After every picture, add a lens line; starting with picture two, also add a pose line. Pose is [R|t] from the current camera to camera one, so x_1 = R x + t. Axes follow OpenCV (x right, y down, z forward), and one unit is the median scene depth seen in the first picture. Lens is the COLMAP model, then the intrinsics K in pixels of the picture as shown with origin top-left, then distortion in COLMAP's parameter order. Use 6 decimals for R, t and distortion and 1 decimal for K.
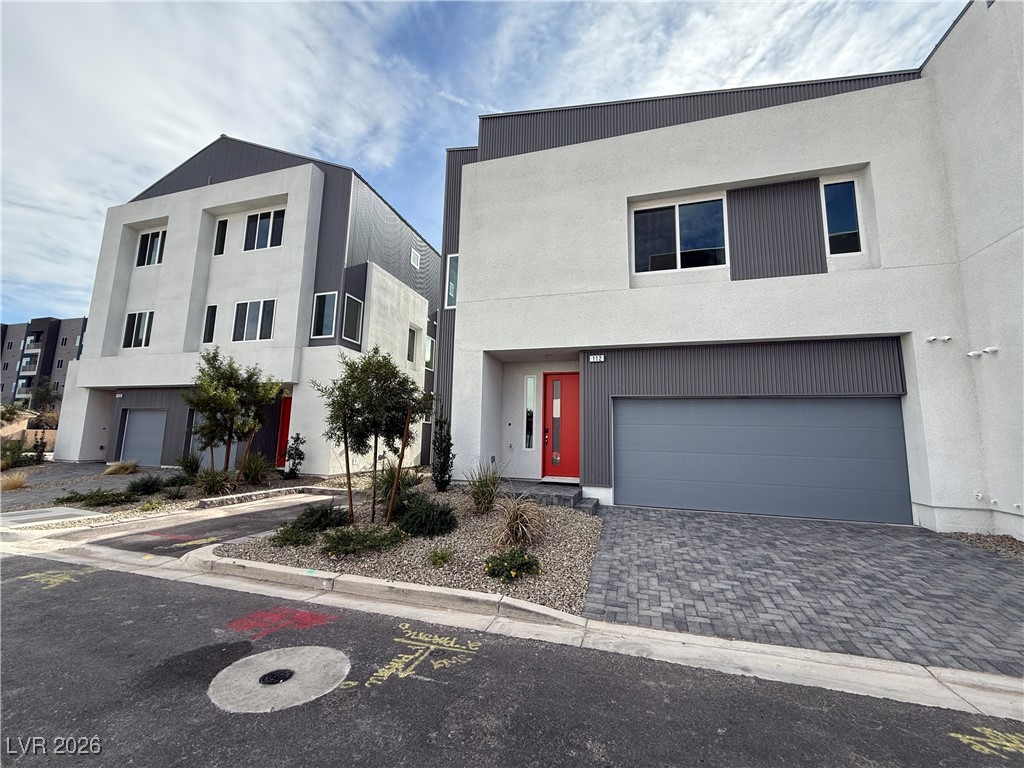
lens RADIAL K [[406.4, 0, 512.7], [0, 406.4, 380.5], [0, 0, 1]] dist [-0.000174, 0.000187]
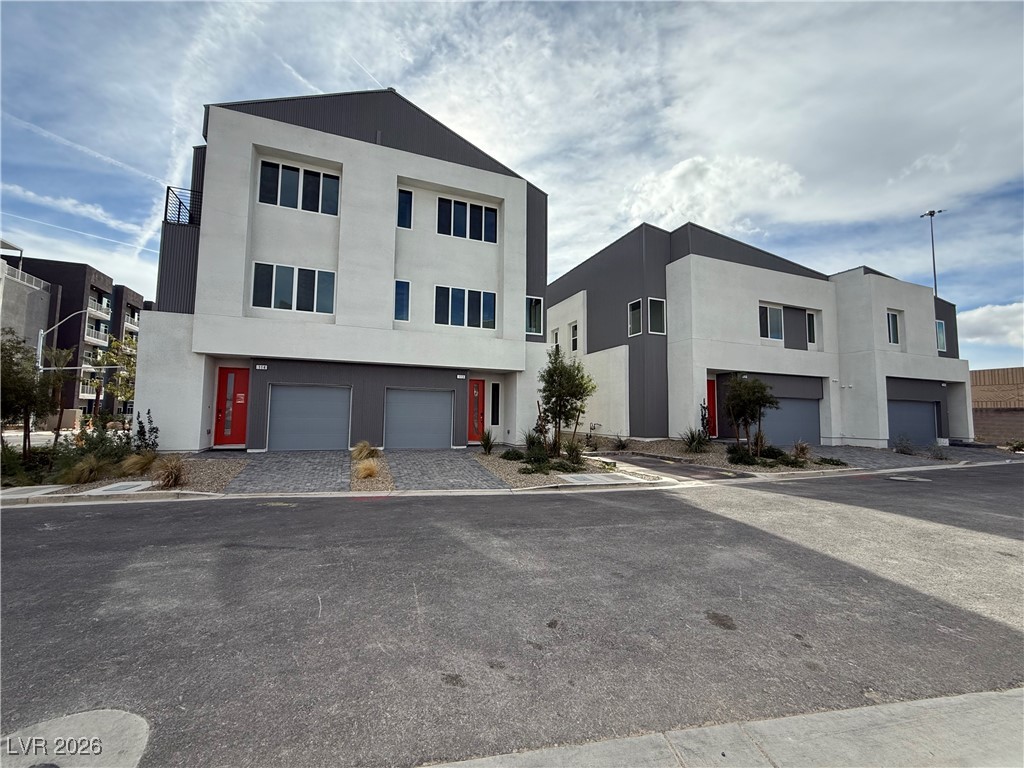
lens RADIAL K [[406.4, 0, 511.5], [0, 406.4, 376.6], [0, 0, 1]] dist [-0.000174, 0.000187]
pose [[0.787021, 0.042299, 0.615475, -1.162830], [-0.087346, 0.995237, 0.043293, -0.023871], [-0.610712, -0.087832, 0.786967, 0.063255]]
